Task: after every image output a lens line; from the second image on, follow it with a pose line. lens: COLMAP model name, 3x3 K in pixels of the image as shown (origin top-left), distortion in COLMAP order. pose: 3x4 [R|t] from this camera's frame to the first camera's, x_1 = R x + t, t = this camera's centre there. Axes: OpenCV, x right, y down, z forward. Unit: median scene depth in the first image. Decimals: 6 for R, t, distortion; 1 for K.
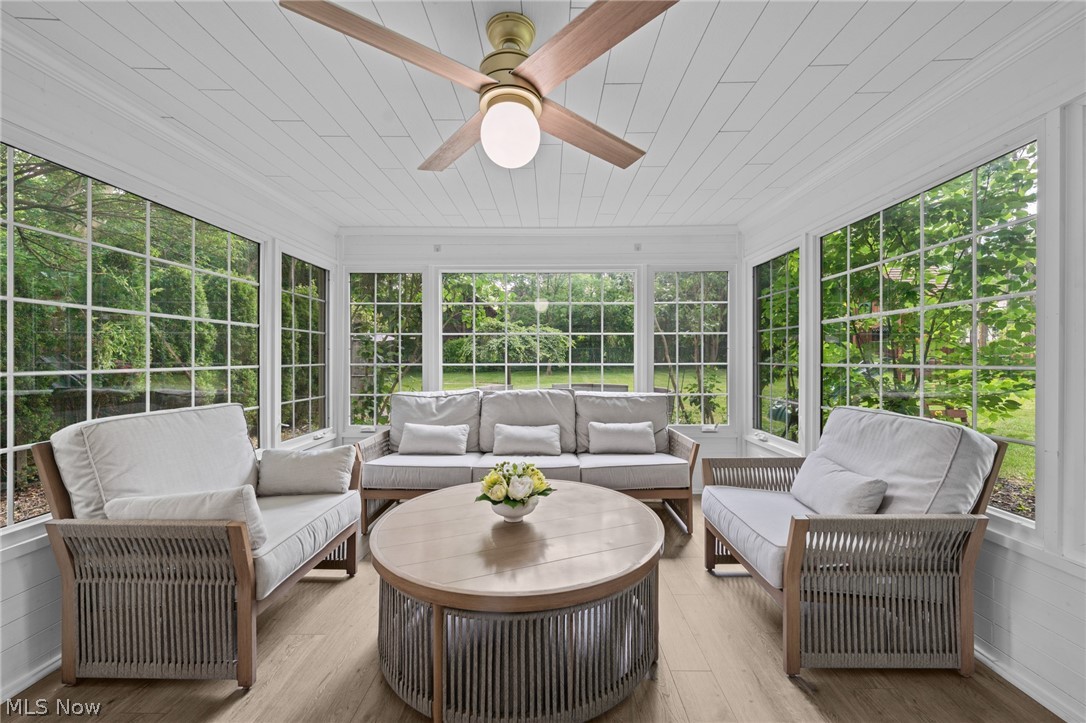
lens RADIAL K [[421.8, 0, 544.3], [0, 421.8, 360.6], [0, 0, 1]] dist [-0.000825, 0.000025]
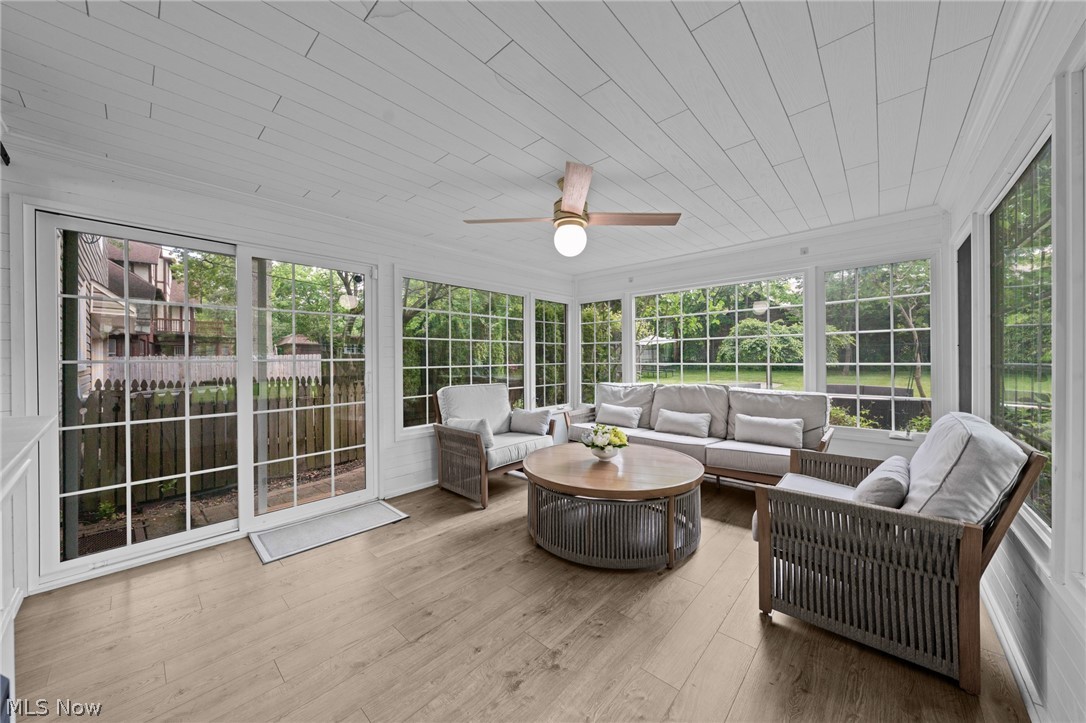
lens RADIAL K [[377.9, 0, 540.7], [0, 377.9, 361.5], [0, 0, 1]] dist [-0.007126, -0.000136]
pose [[0.741645, 0.000292, -0.670793, 0.406978], [0.003335, 0.999986, 0.004122, -0.005023], [0.670784, -0.005294, 0.741633, -0.134042]]
